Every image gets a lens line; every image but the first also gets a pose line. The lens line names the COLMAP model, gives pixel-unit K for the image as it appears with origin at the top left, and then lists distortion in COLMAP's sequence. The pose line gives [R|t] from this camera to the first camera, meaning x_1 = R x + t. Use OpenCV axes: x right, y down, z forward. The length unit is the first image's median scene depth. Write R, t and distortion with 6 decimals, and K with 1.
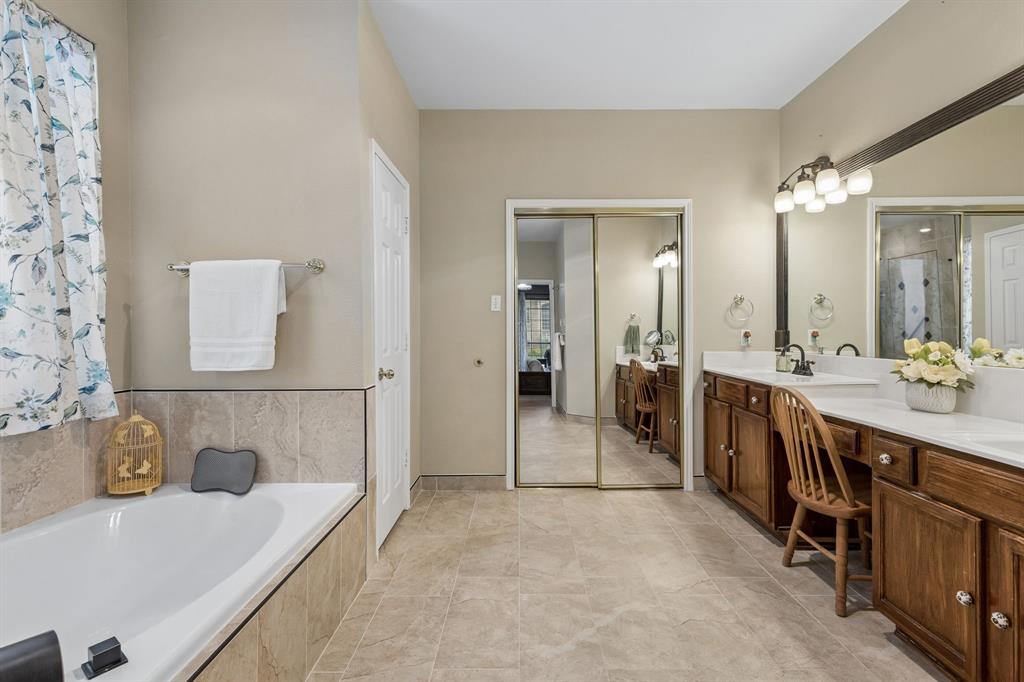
lens RADIAL K [[460.5, 0, 514.1], [0, 460.5, 339.0], [0, 0, 1]] dist [0.008825, -0.000203]
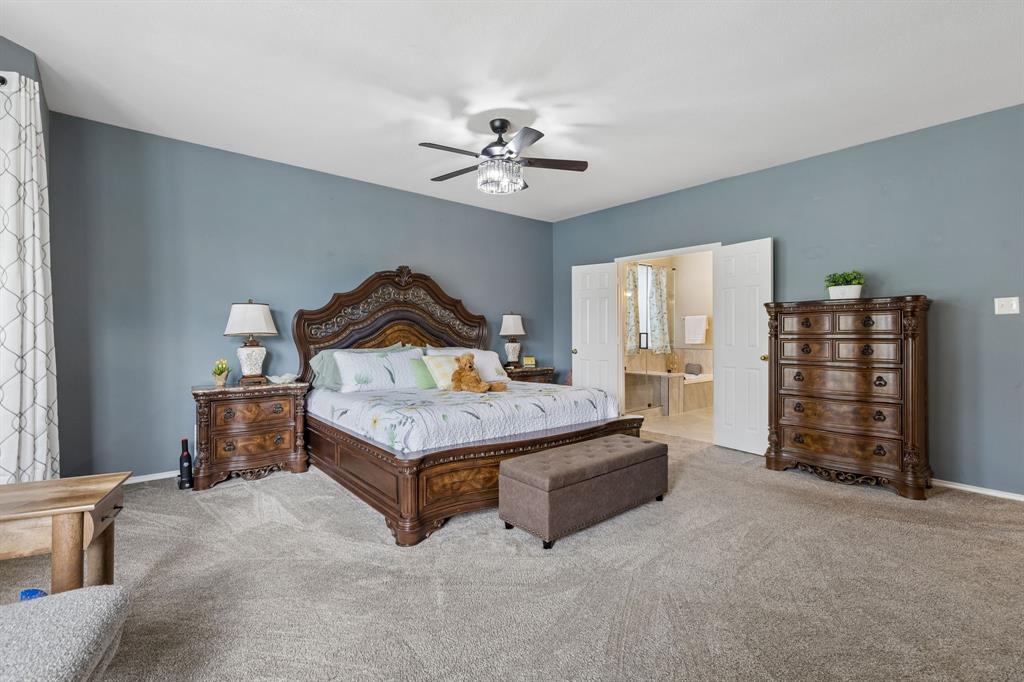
lens RADIAL K [[460.5, 0, 514.1], [0, 460.5, 339.0], [0, 0, 1]] dist [0.008825, -0.000203]
pose [[0.642558, 0.005557, -0.766217, 1.522789], [-0.011663, 0.999929, -0.002529, 0.060471], [0.766148, 0.010561, 0.642577, -2.920127]]
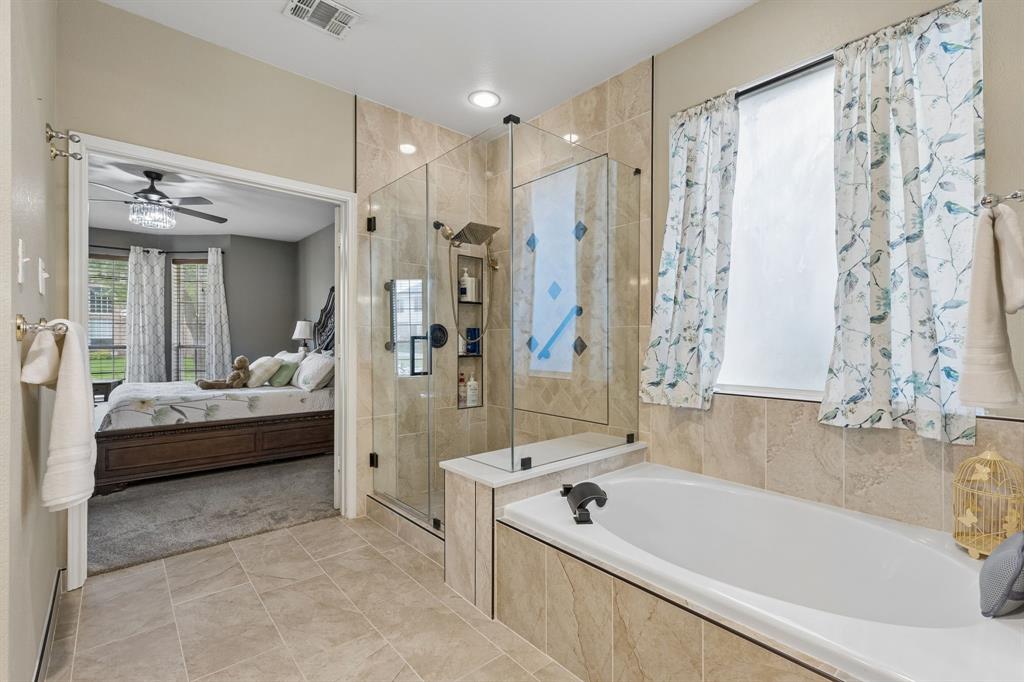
lens RADIAL K [[460.5, 0, 514.1], [0, 460.5, 339.0], [0, 0, 1]] dist [0.008825, -0.000203]
pose [[-0.743996, 0.001544, -0.668182, 0.273274], [-0.009021, 0.999883, 0.012355, -0.019427], [0.668123, 0.015220, -0.743895, 1.100532]]
